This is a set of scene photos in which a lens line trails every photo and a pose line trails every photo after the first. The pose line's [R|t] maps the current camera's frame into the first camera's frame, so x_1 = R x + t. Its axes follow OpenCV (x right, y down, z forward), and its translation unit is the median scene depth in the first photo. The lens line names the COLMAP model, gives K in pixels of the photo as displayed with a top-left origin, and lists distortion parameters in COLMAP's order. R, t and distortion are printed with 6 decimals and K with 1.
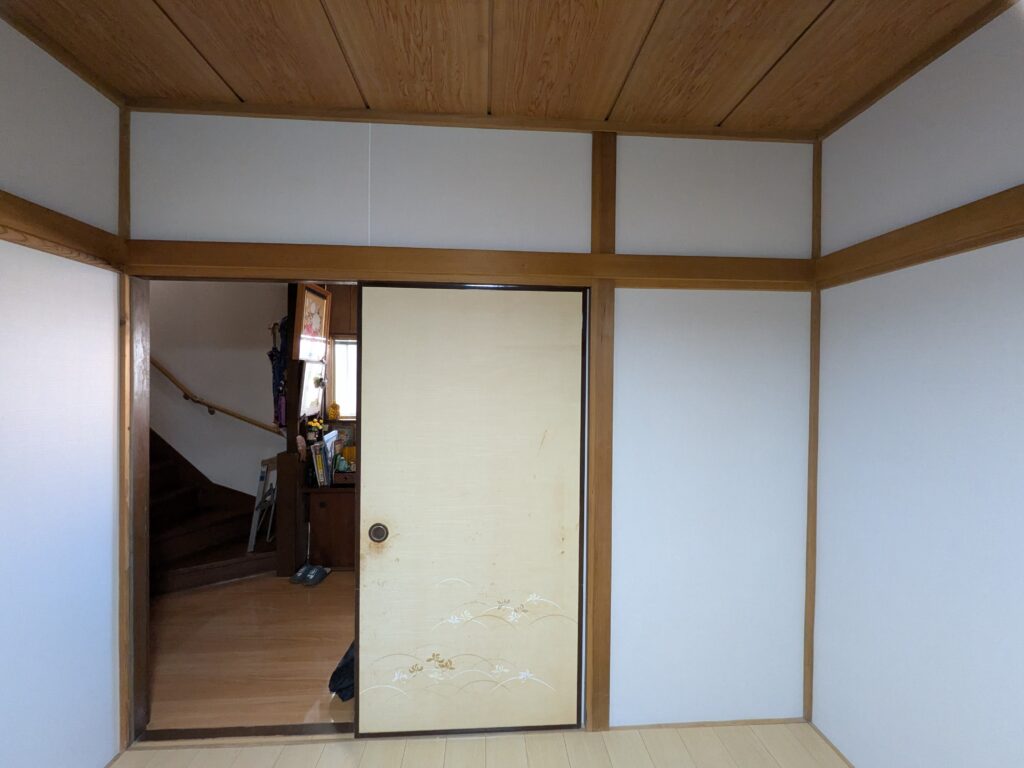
lens RADIAL K [[408.2, 0, 512.0], [0, 408.2, 384.0], [0, 0, 1]] dist [-0.001937, -0.000185]
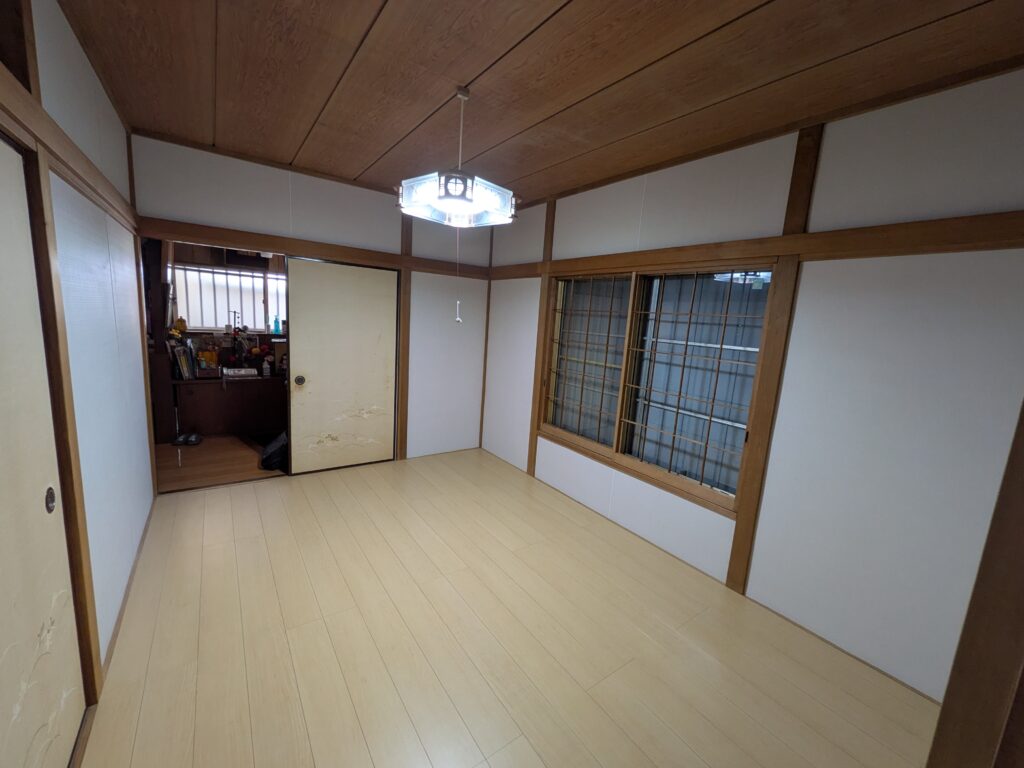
lens RADIAL K [[408.2, 0, 512.0], [0, 408.2, 384.0], [0, 0, 1]] dist [-0.001937, -0.000185]
pose [[0.847201, -0.039180, 0.529825, -0.502037], [-0.051032, 0.986664, 0.154564, 0.003971], [-0.528815, -0.157985, 0.833904, -1.290514]]
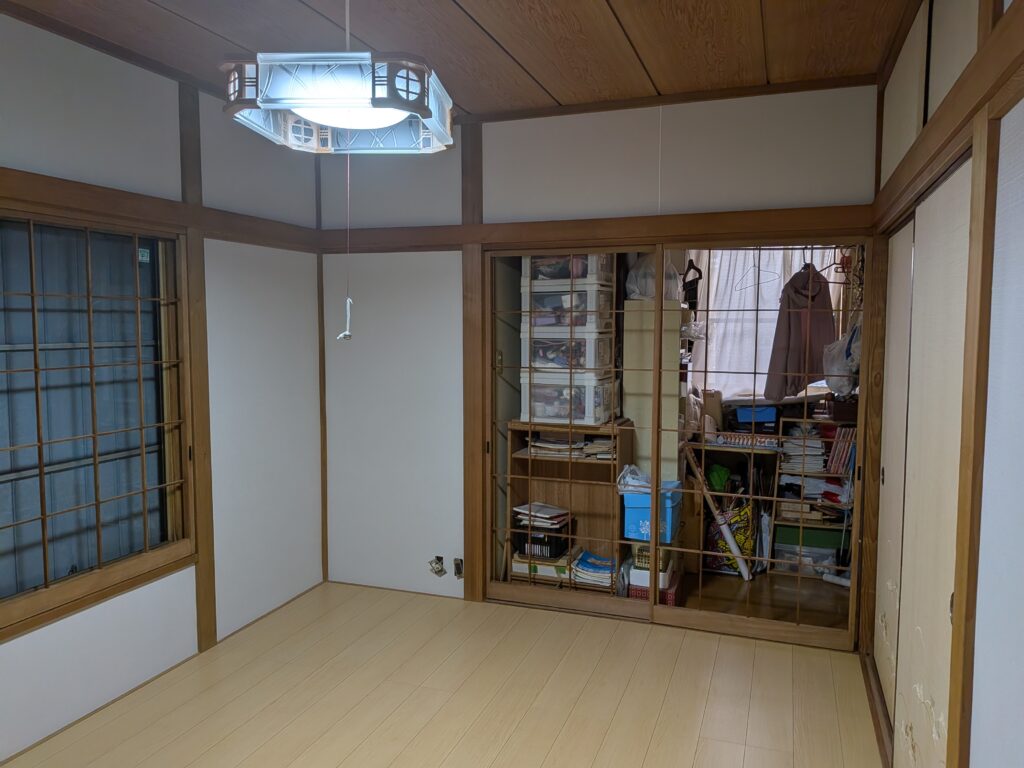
lens RADIAL K [[738.8, 0, 527.3], [0, 738.8, 376.0], [0, 0, 1]] dist [0.077427, -0.122649]
pose [[-0.919514, -0.041488, 0.390861, -0.679264], [-0.005874, 0.995753, 0.091875, -0.034957], [-0.393012, 0.082185, -0.915853, 0.801338]]
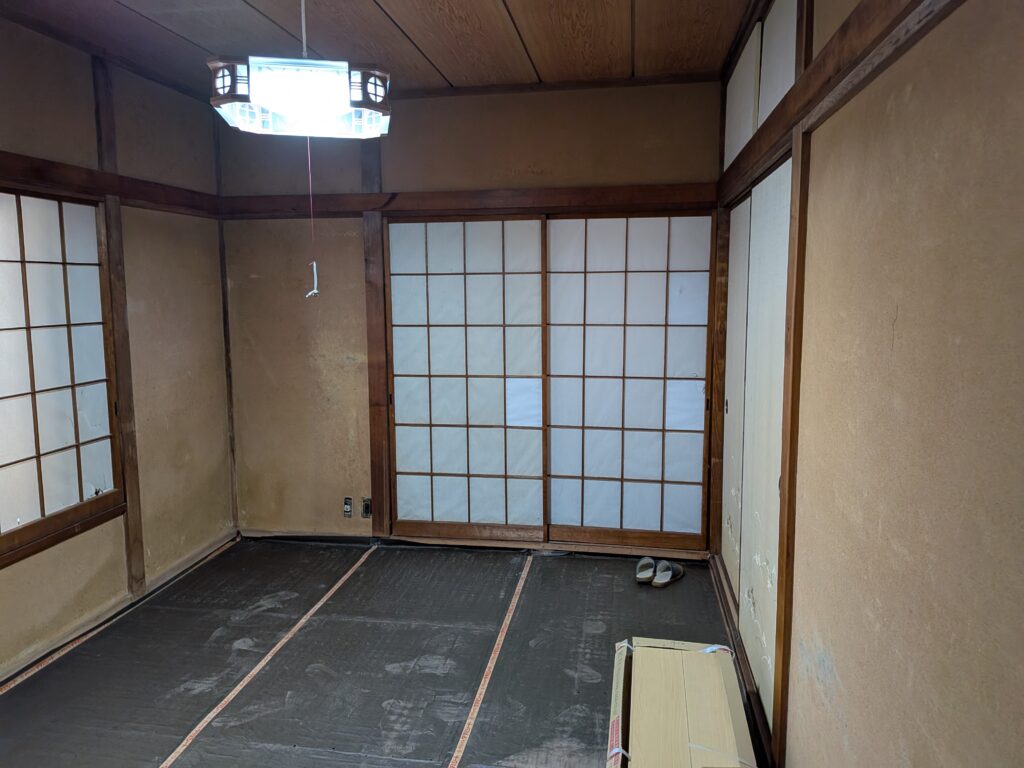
lens RADIAL K [[752.3, 0, 496.6], [0, 752.3, 373.6], [0, 0, 1]] dist [0.088456, 0.001093]
pose [[-0.970454, -0.031170, 0.239266, -0.646879], [-0.000426, 0.991841, 0.127481, -0.019562], [-0.241288, 0.123612, -0.962549, 1.156516]]
